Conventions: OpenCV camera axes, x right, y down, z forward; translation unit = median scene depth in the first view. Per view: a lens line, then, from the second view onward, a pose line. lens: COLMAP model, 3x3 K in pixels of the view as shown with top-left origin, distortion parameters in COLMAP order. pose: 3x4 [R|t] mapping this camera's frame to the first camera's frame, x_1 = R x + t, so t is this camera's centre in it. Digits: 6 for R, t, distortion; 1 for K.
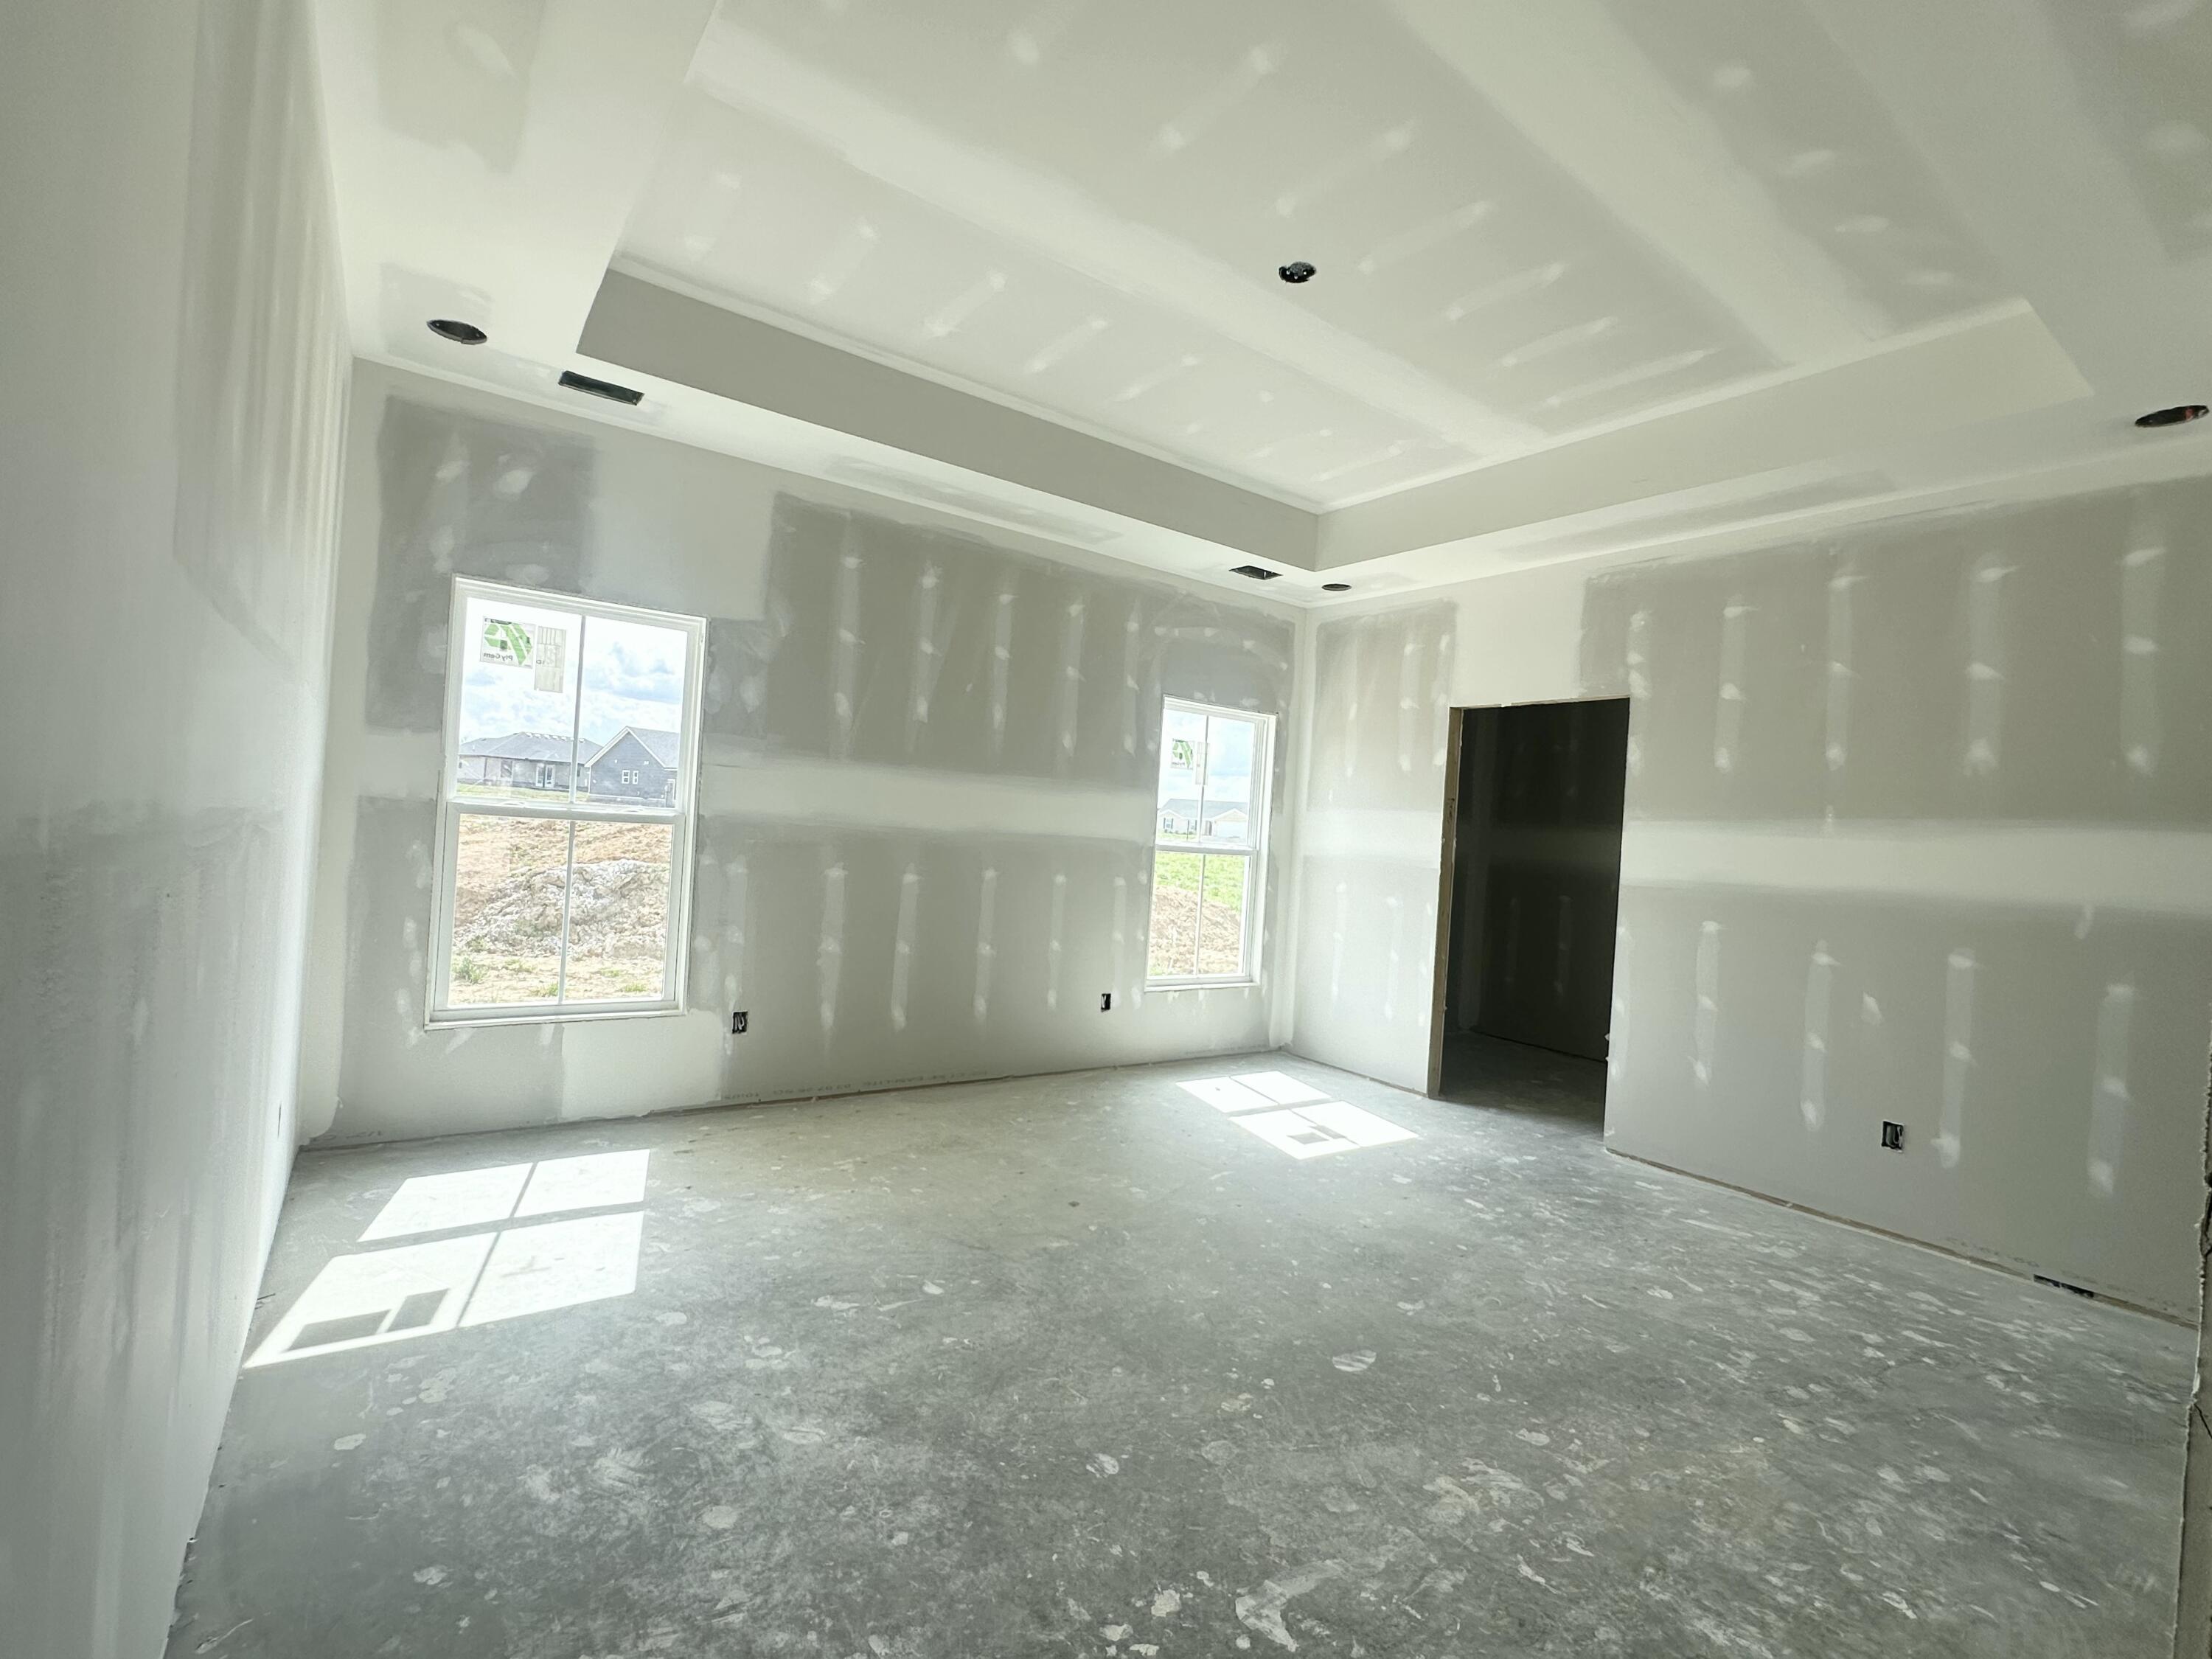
lens RADIAL K [[982.9, 0, 1106.0], [0, 982.9, 829.5], [0, 0, 1]] dist [-0.004282, -0.000075]
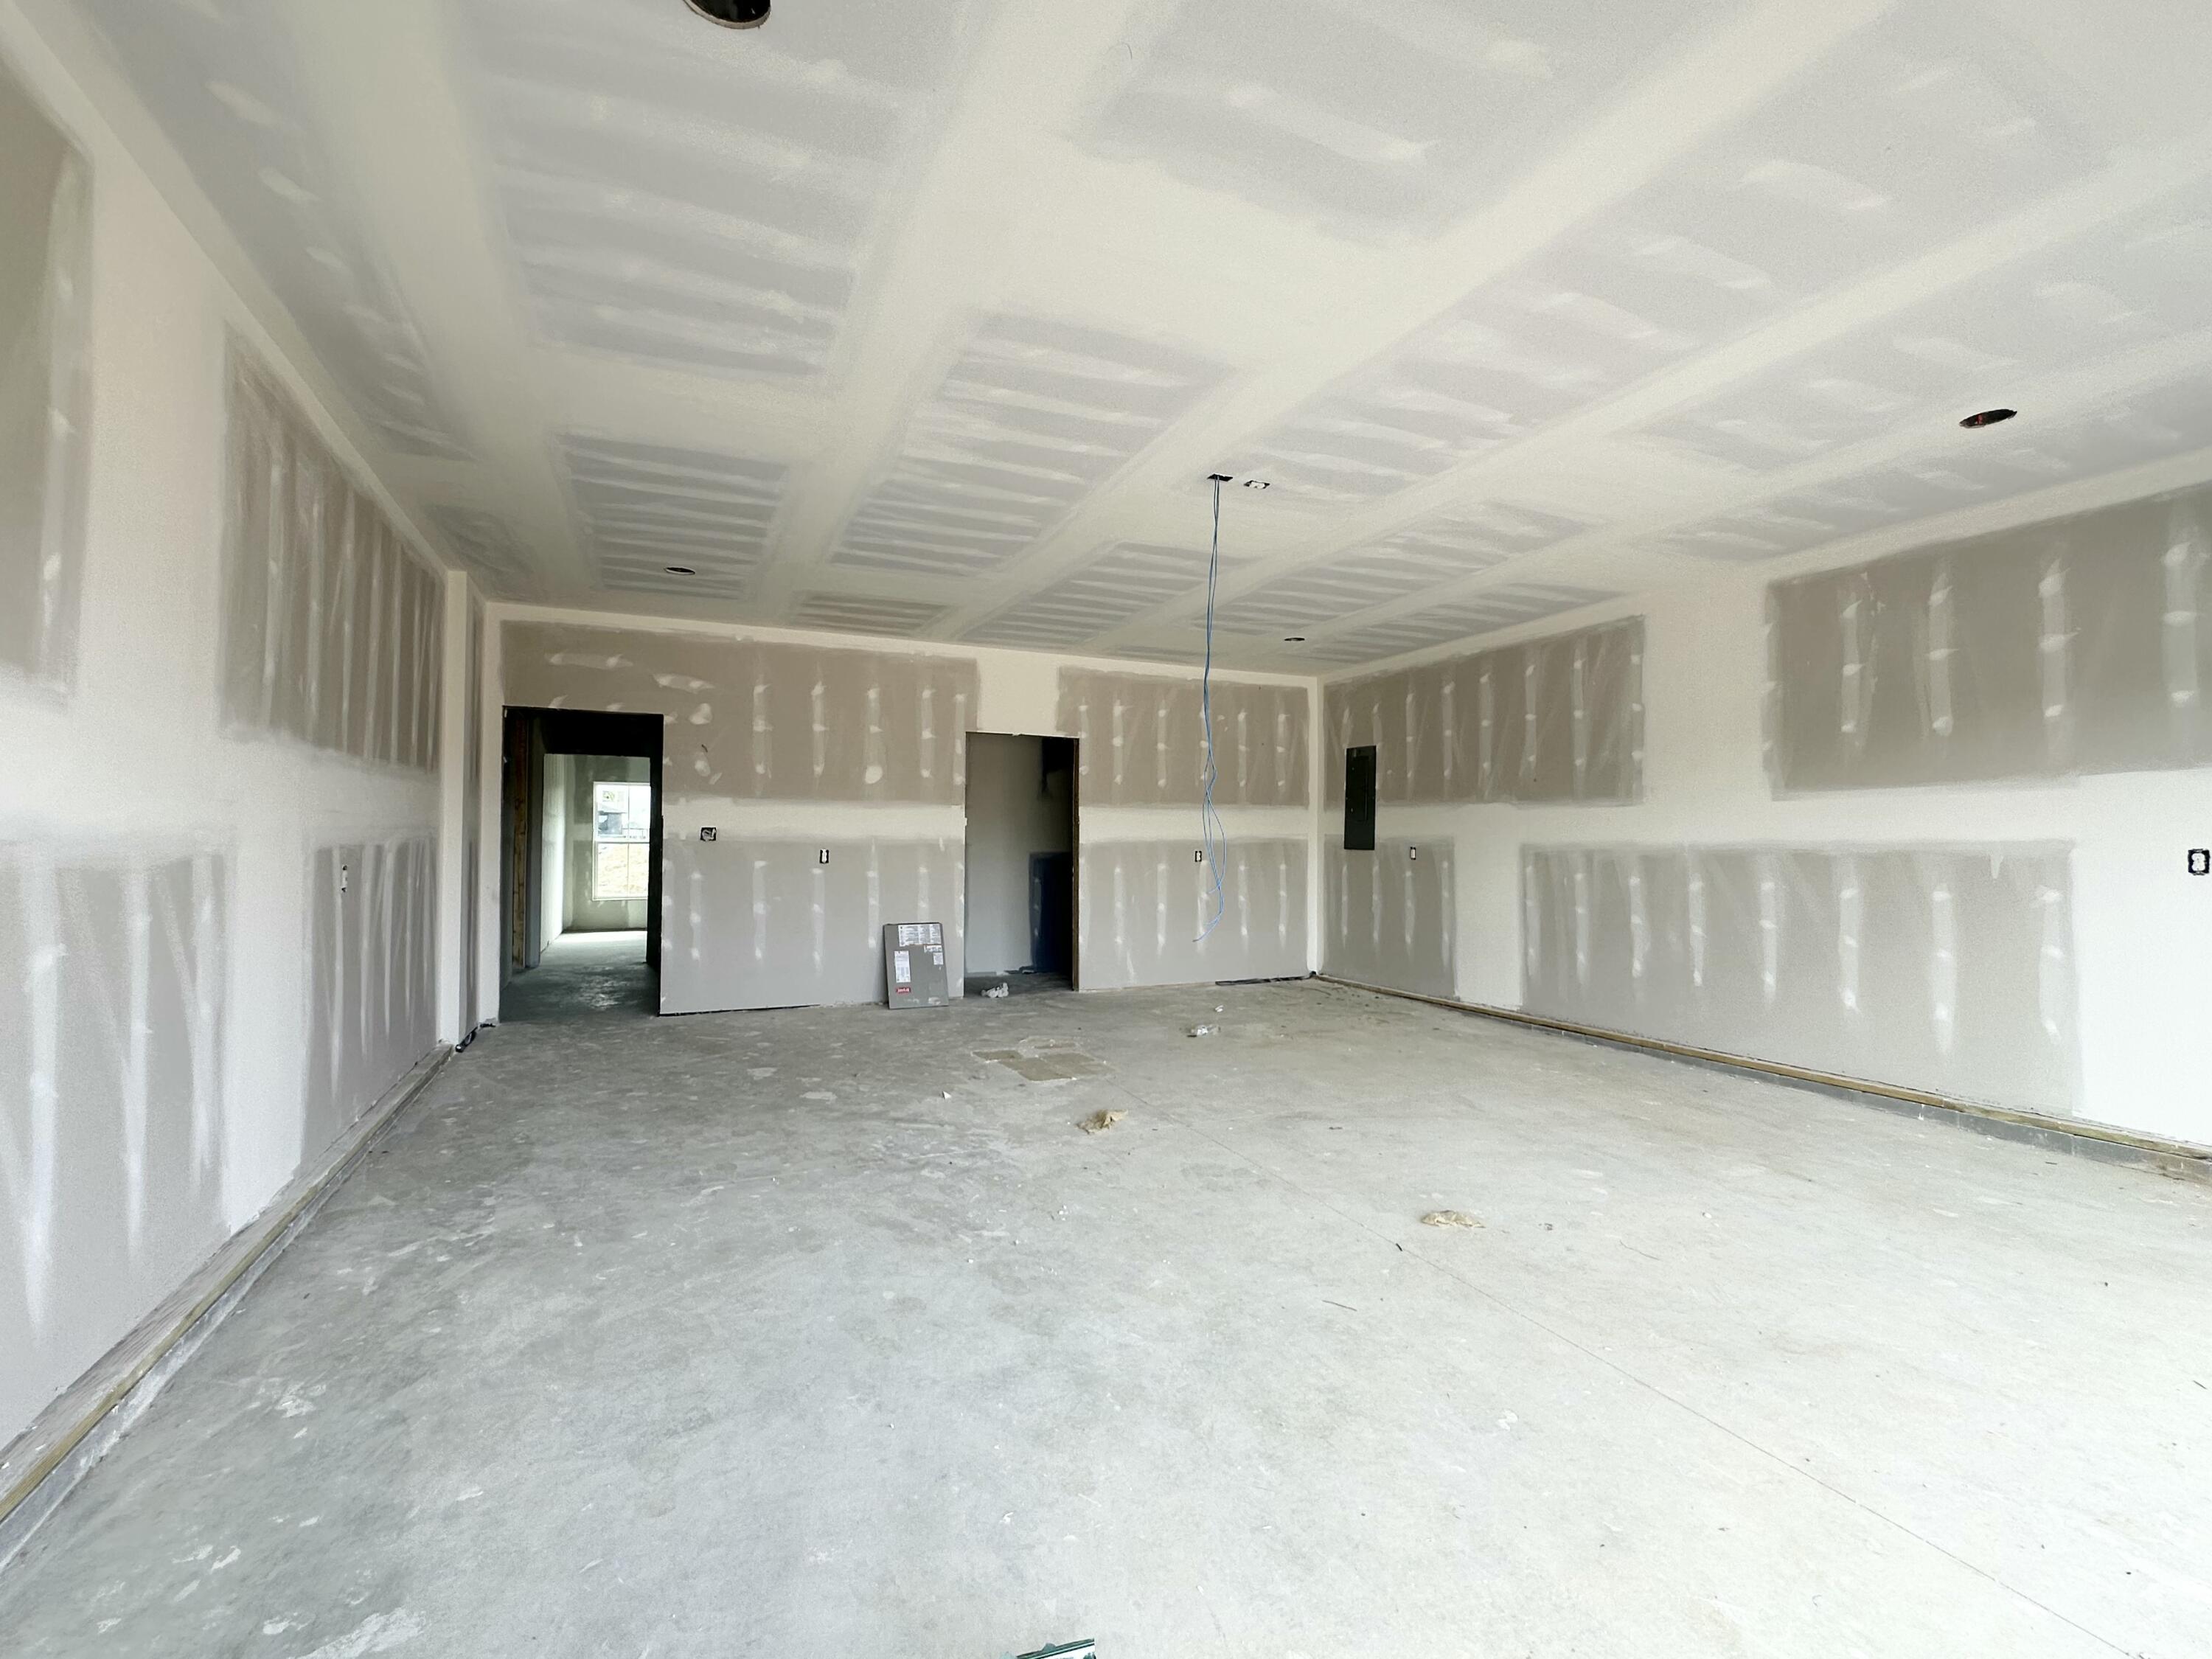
lens RADIAL K [[982.9, 0, 1106.0], [0, 982.9, 829.5], [0, 0, 1]] dist [-0.004282, -0.000075]
pose [[0.943121, -0.053761, 0.328073, -0.003832], [0.046868, 0.998483, 0.028890, -0.020183], [-0.329129, -0.011871, 0.944210, -0.750250]]
